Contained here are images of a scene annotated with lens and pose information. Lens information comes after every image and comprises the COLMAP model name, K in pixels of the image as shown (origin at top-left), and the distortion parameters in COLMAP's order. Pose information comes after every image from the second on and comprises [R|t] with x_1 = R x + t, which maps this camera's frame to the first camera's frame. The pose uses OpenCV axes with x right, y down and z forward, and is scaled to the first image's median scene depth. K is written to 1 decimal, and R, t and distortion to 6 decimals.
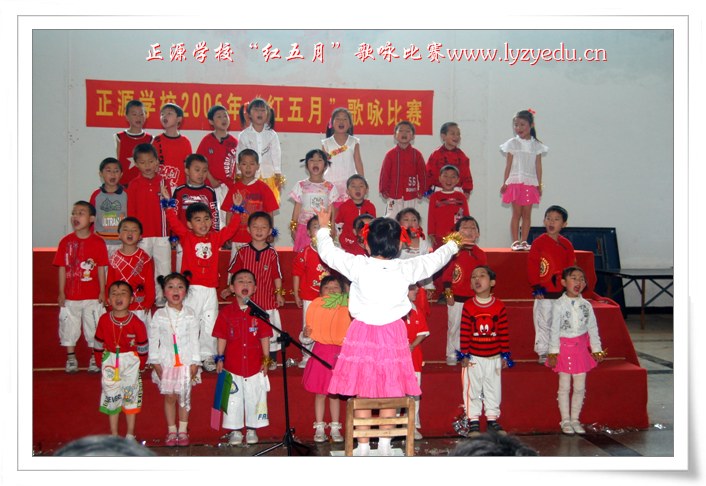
lens RADIAL K [[996.9, 0, 350.3], [0, 996.9, 237.2], [0, 0, 1]] dist [0.029529, 0.000000]
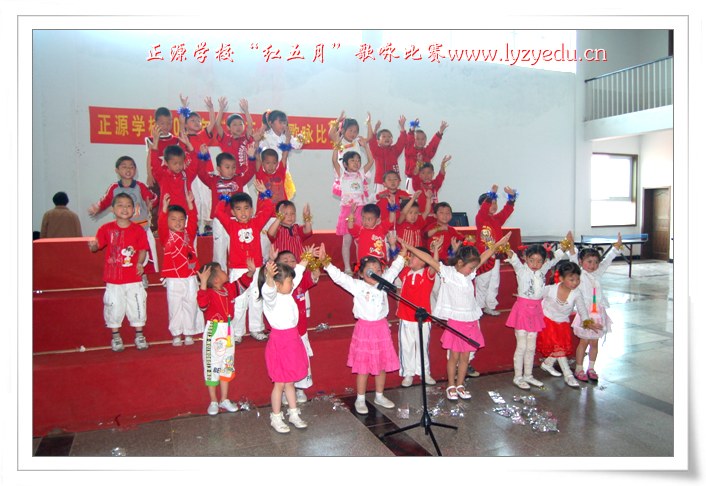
lens RADIAL K [[585.1, 0, 357.7], [0, 585.1, 242.7], [0, 0, 1]] dist [-0.032726, 0.003698]
pose [[0.978244, -0.029871, 0.205296, -0.147167], [0.022794, 0.999064, 0.036753, 0.000171], [-0.206202, -0.031274, 0.978010, 0.323533]]
